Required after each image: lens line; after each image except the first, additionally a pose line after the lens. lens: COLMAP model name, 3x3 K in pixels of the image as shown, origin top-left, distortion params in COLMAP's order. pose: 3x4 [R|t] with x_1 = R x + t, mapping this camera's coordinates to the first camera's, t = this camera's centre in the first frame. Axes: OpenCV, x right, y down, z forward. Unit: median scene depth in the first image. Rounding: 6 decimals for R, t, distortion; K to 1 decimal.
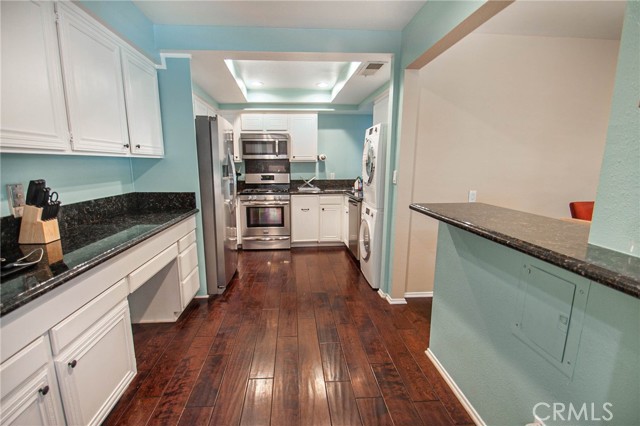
lens RADIAL K [[299.4, 0, 316.0], [0, 299.4, 226.2], [0, 0, 1]] dist [-0.002699, -0.001173]
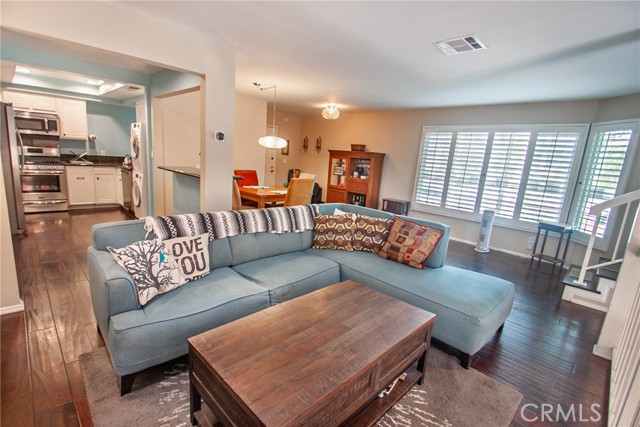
lens RADIAL K [[299.4, 0, 309.5], [0, 299.4, 221.8], [0, 0, 1]] dist [-0.002699, -0.001173]
pose [[0.773353, -0.076764, 0.629311, -0.096171], [0.056374, 0.997037, 0.052343, 0.114429], [-0.631464, -0.005002, 0.775389, -0.571863]]
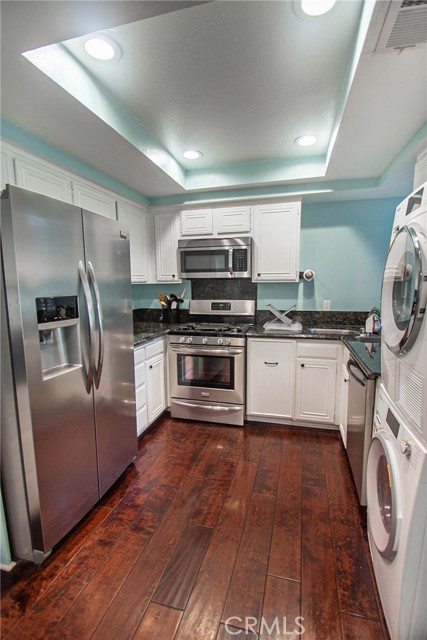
lens RADIAL K [[299.4, 0, 222.9], [0, 299.4, 326.5], [0, 0, 1]] dist [-0.002699, -0.001173]
pose [[0.943592, 0.046257, -0.327863, 0.064162], [-0.062608, 0.997257, -0.039488, -0.098951], [0.325137, 0.057787, 0.943900, 0.412885]]
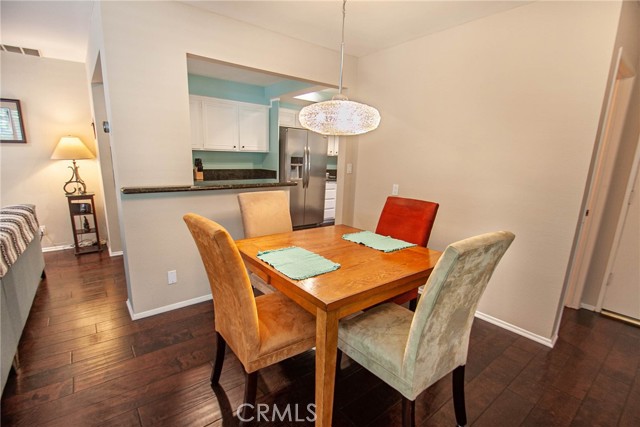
lens RADIAL K [[299.4, 0, 317.6], [0, 299.4, 218.3], [0, 0, 1]] dist [-0.002699, -0.001173]
pose [[0.551149, 0.185225, -0.813589, 0.763290], [-0.200367, 0.975900, 0.086442, -0.022847], [0.809992, 0.115374, 0.574979, 0.104422]]
